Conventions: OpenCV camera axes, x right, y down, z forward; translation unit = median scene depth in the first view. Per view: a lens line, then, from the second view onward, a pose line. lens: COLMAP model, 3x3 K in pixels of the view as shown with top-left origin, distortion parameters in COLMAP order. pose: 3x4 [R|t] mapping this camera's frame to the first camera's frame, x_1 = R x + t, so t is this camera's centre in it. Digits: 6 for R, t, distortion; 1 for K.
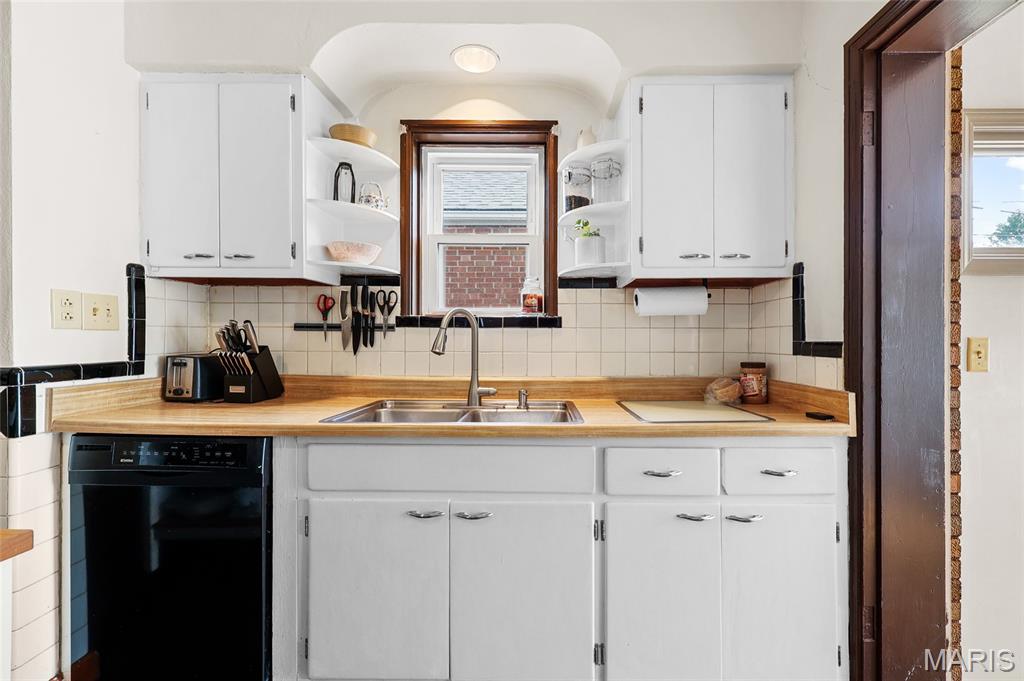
lens RADIAL K [[420.3, 0, 518.0], [0, 420.3, 339.8], [0, 0, 1]] dist [-0.009459, -0.000105]
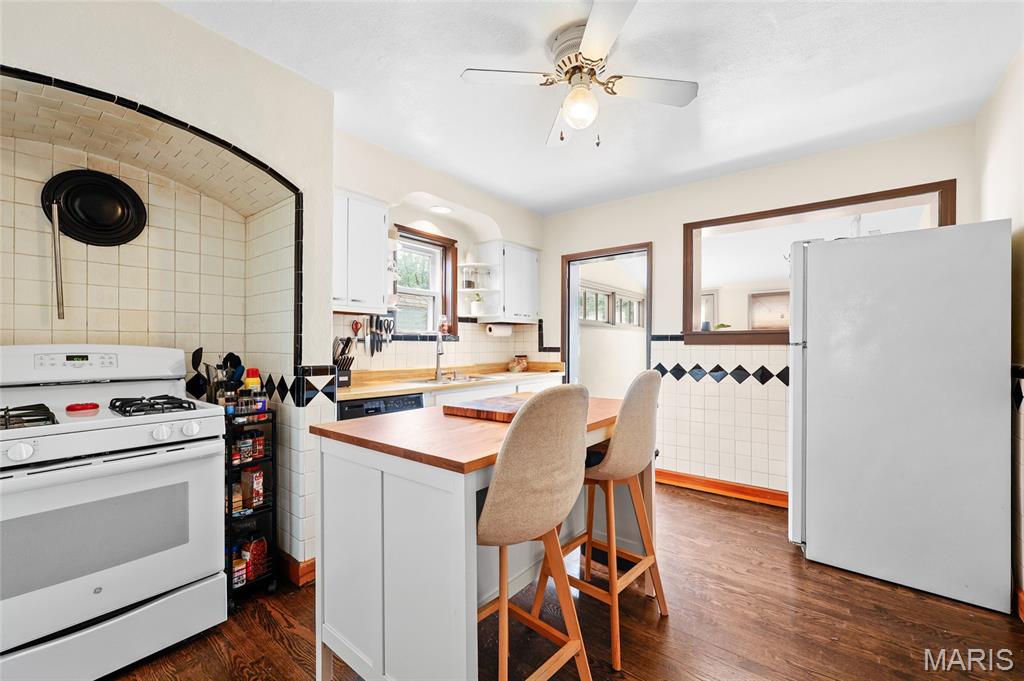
lens RADIAL K [[420.3, 0, 507.2], [0, 420.3, 343.1], [0, 0, 1]] dist [-0.009459, -0.000105]
pose [[0.620127, -0.000954, 0.784501, -1.396432], [0.003498, 0.999993, -0.001549, -0.015870], [-0.784494, 0.003705, 0.620126, -0.478984]]
